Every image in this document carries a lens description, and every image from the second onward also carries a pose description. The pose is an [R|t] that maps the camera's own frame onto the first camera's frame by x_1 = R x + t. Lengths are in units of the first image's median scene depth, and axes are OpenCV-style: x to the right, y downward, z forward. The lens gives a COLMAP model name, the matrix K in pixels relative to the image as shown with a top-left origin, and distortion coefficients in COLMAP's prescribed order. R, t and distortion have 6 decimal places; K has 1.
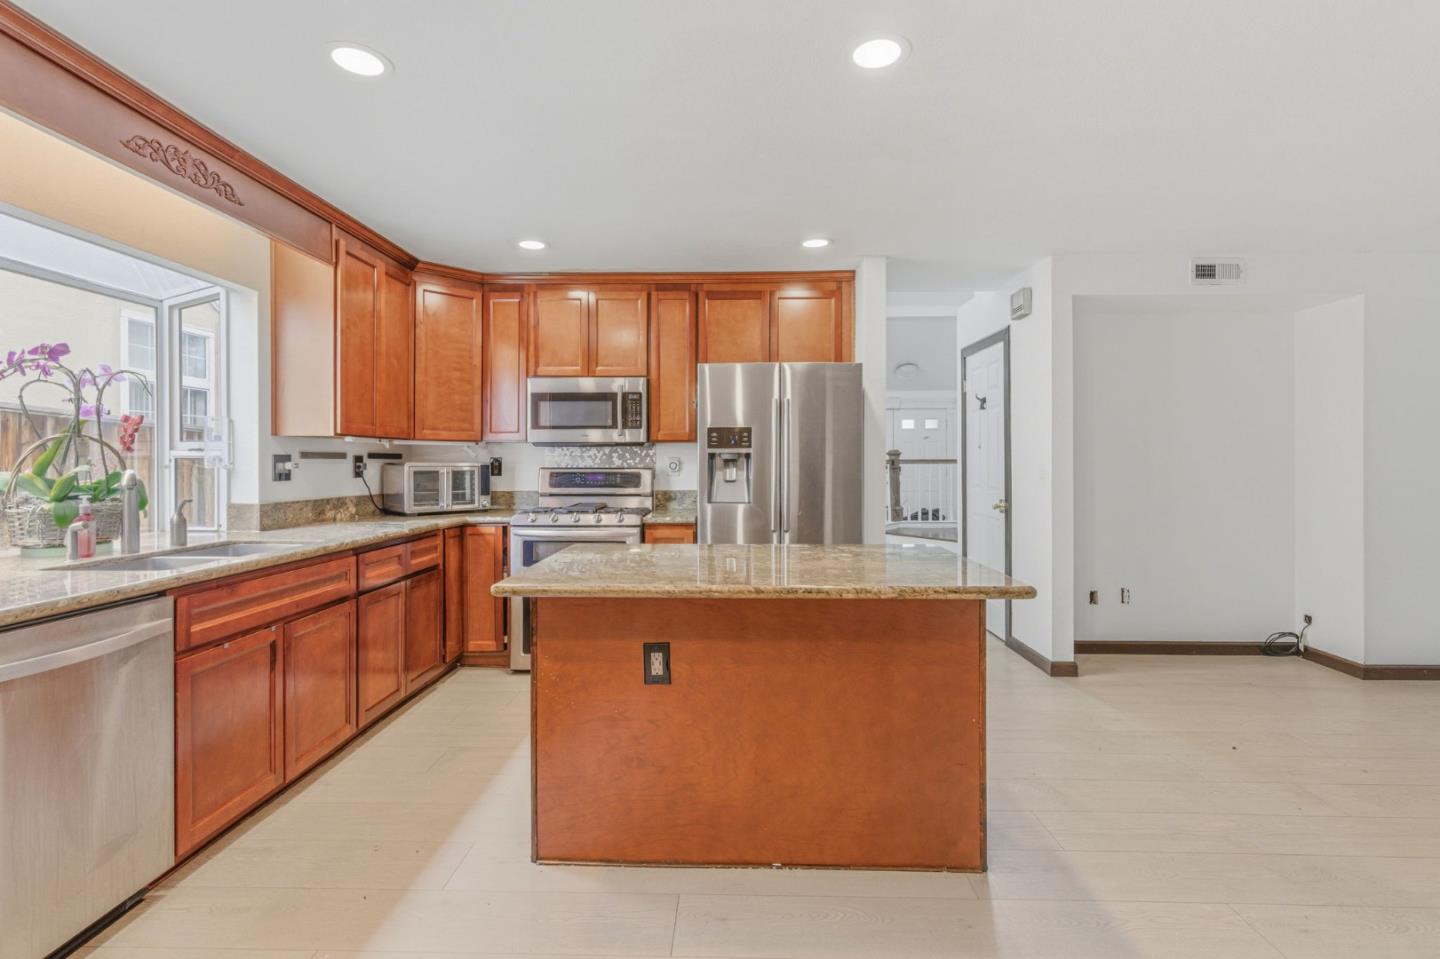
lens RADIAL K [[657.2, 0, 719.0], [0, 657.2, 467.8], [0, 0, 1]] dist [-0.002528, 0.002431]
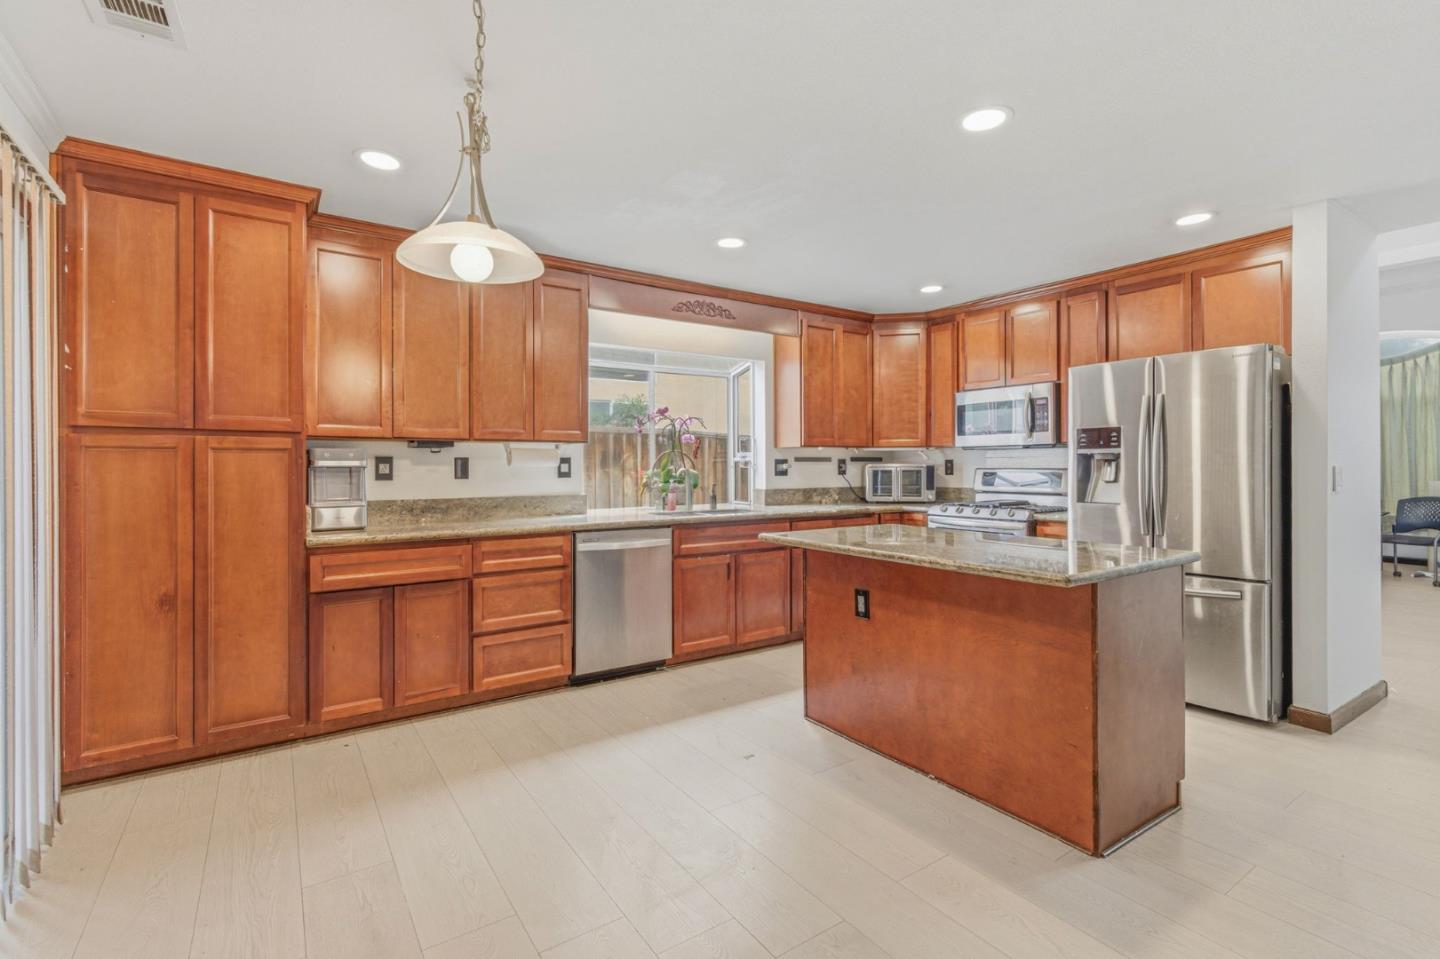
lens RADIAL K [[657.2, 0, 724.6], [0, 657.2, 464.2], [0, 0, 1]] dist [-0.002528, 0.002431]
pose [[0.588101, -0.002905, -0.808782, 0.467829], [-0.003973, 0.999971, -0.006481, 0.002521], [0.808778, 0.007025, 0.588072, -0.045313]]
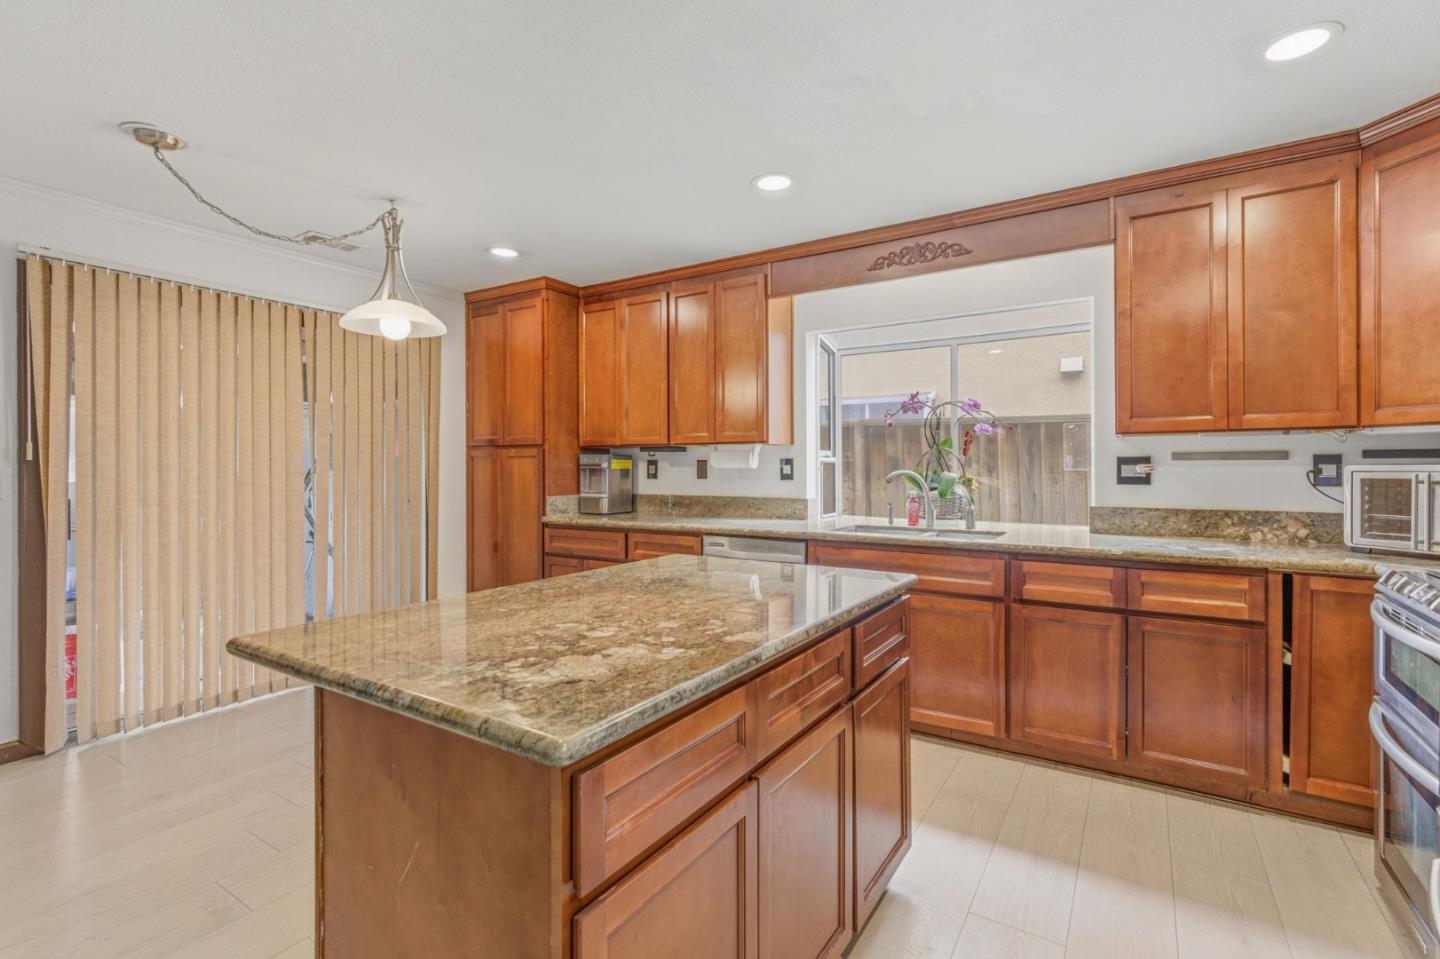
lens RADIAL K [[657.2, 0, 727.4], [0, 657.2, 465.8], [0, 0, 1]] dist [-0.002528, 0.002431]
pose [[-0.510319, 0.002384, -0.859982, 0.368306], [-0.003383, 0.999983, 0.004780, -0.007889], [0.859978, 0.005349, -0.510302, 0.836748]]
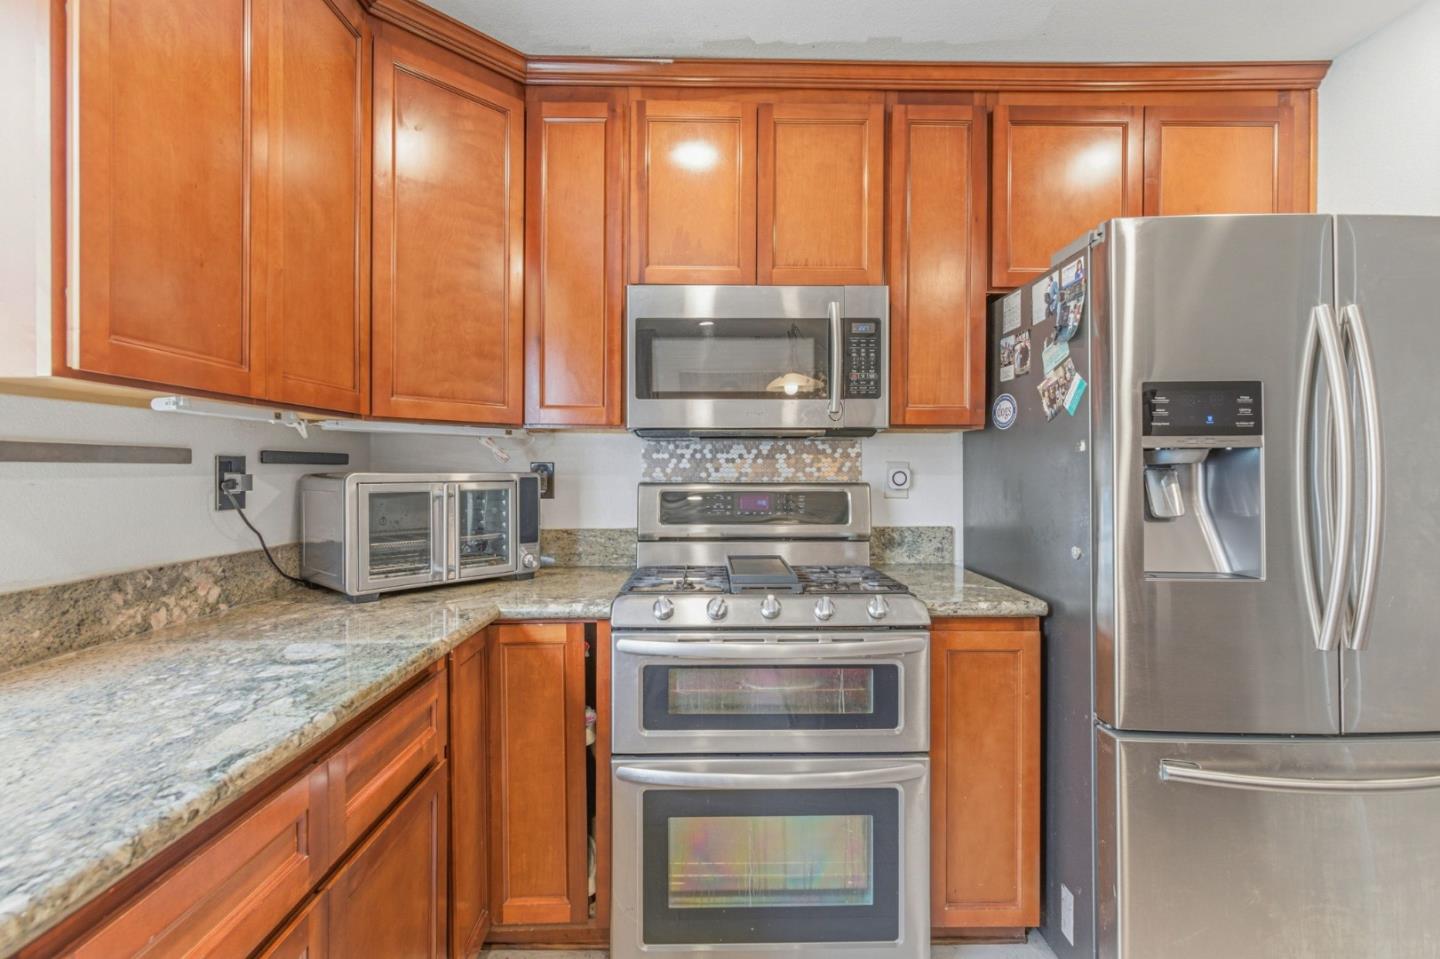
lens RADIAL K [[657.2, 0, 723.3], [0, 657.2, 471.7], [0, 0, 1]] dist [-0.002528, 0.002431]
pose [[0.999239, -0.000040, 0.039013, -0.266489], [0.000286, 0.999980, -0.006296, -0.006224], [-0.039012, 0.006302, 0.999219, 0.597589]]
